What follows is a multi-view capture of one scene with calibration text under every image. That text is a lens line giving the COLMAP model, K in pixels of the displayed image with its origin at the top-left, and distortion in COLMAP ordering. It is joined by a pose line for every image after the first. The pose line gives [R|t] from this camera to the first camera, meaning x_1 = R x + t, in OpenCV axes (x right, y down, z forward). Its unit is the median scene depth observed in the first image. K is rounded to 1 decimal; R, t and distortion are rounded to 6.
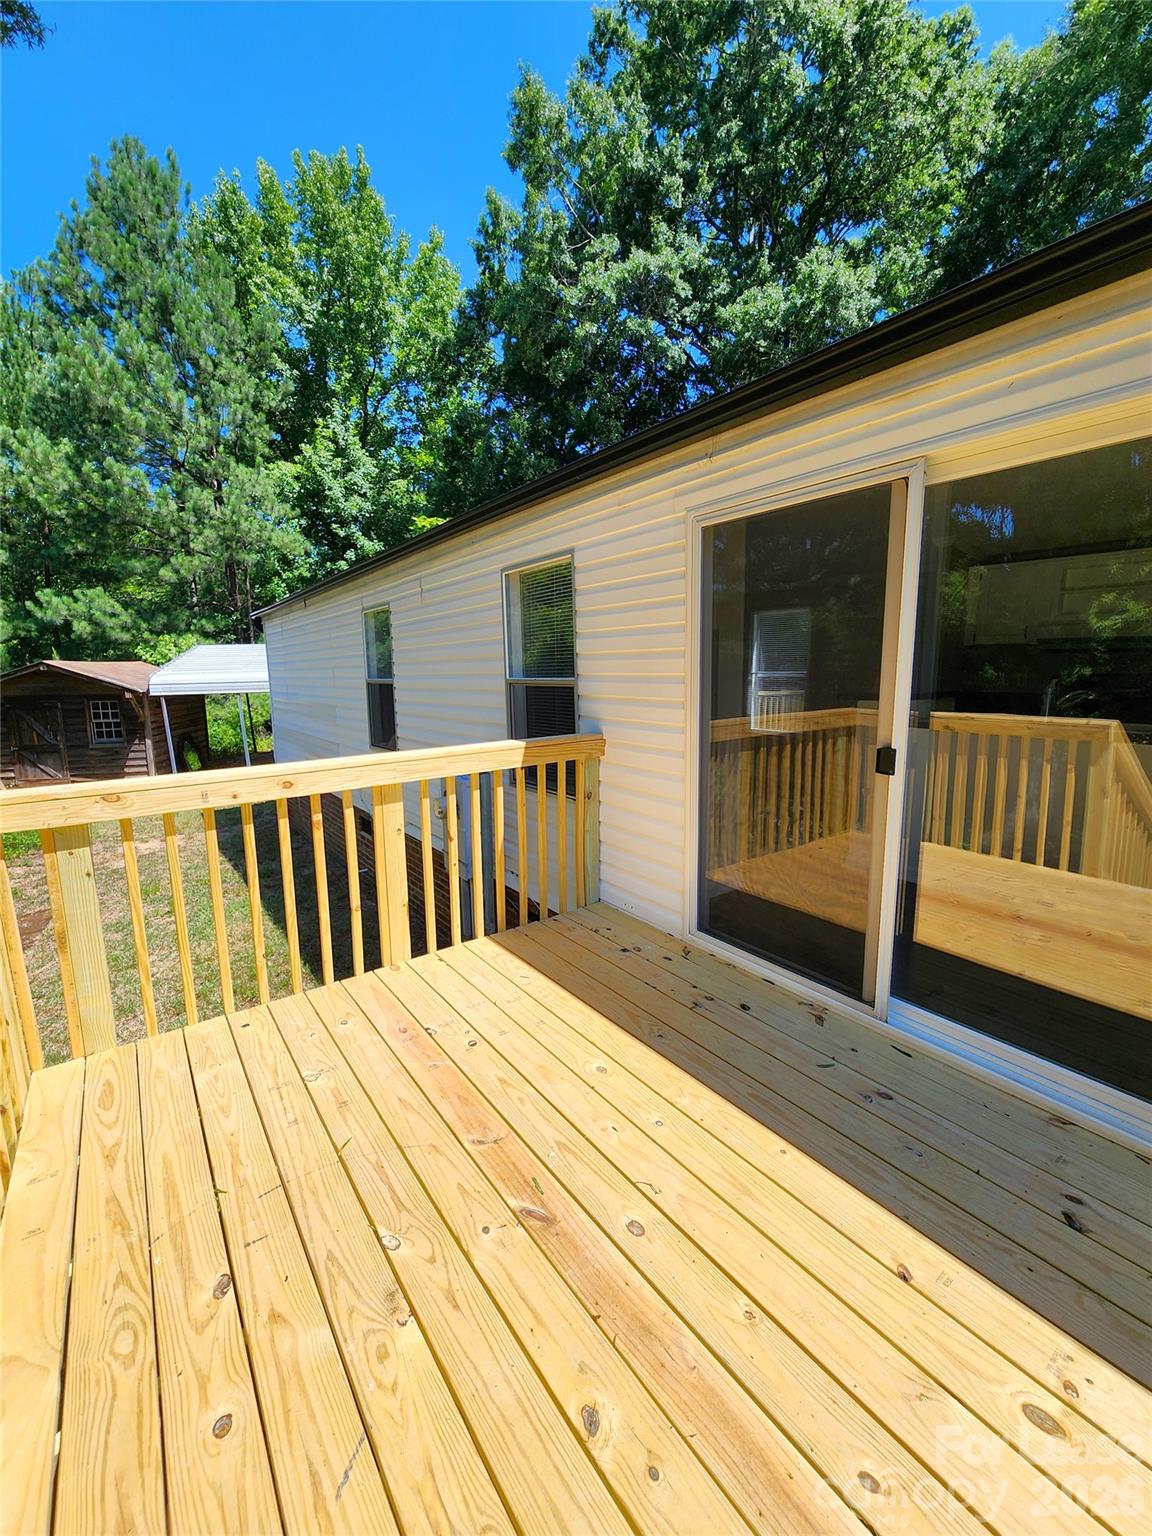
lens RADIAL K [[627.0, 0, 581.5], [0, 627.0, 759.6], [0, 0, 1]] dist [0.002815, 0.002532]
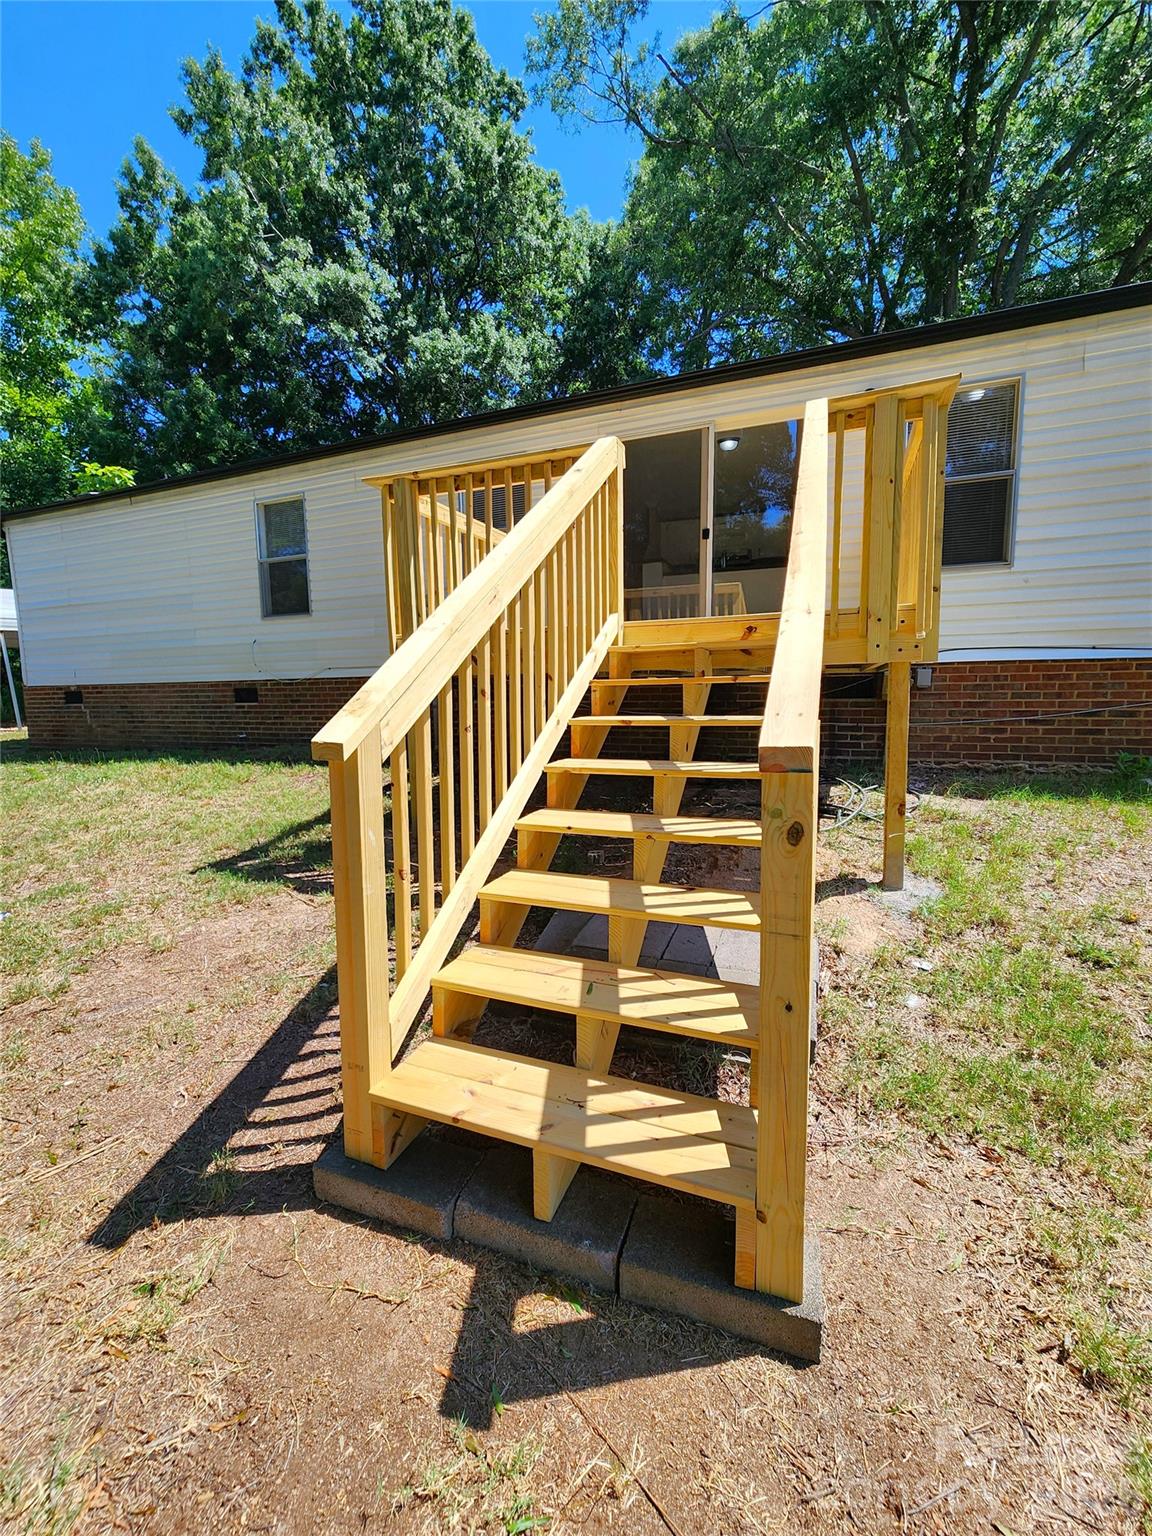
lens RADIAL K [[627.0, 0, 568.7], [0, 627.0, 768.1], [0, 0, 1]] dist [0.002815, 0.002532]
pose [[0.852797, -0.061485, 0.518611, -0.183896], [0.079295, 0.996776, -0.012217, 0.123669], [-0.516188, 0.051542, 0.854923, -0.117362]]
